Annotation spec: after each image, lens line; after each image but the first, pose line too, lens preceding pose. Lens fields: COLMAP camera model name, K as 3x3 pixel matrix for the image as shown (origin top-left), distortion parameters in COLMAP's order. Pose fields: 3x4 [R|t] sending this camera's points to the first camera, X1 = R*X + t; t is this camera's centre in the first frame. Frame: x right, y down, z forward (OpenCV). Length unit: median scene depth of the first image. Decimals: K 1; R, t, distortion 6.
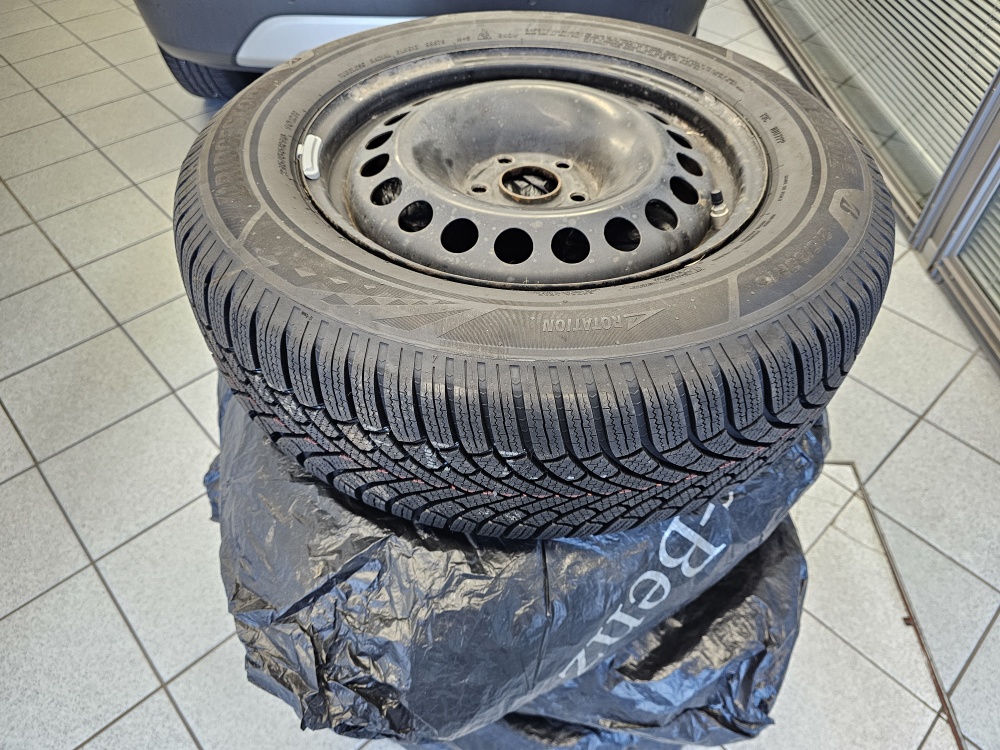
lens RADIAL K [[691.8, 0, 506.6], [0, 691.8, 359.8], [0, 0, 1]] dist [0.039614, -0.044973]
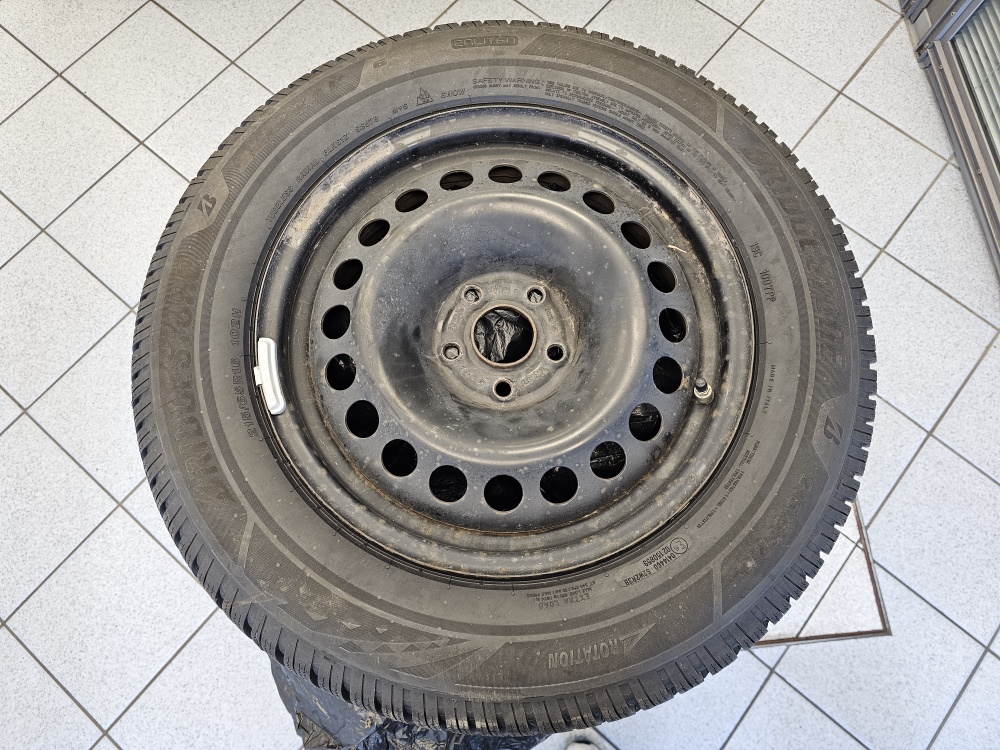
lens RADIAL K [[684.4, 0, 504.9], [0, 684.4, 369.9], [0, 0, 1]] dist [0.069985, -0.078404]
pose [[0.993163, -0.113715, 0.026401, 0.005335], [0.089145, 0.884770, 0.457422, -0.662009], [-0.075374, -0.451941, 0.888858, 0.157564]]
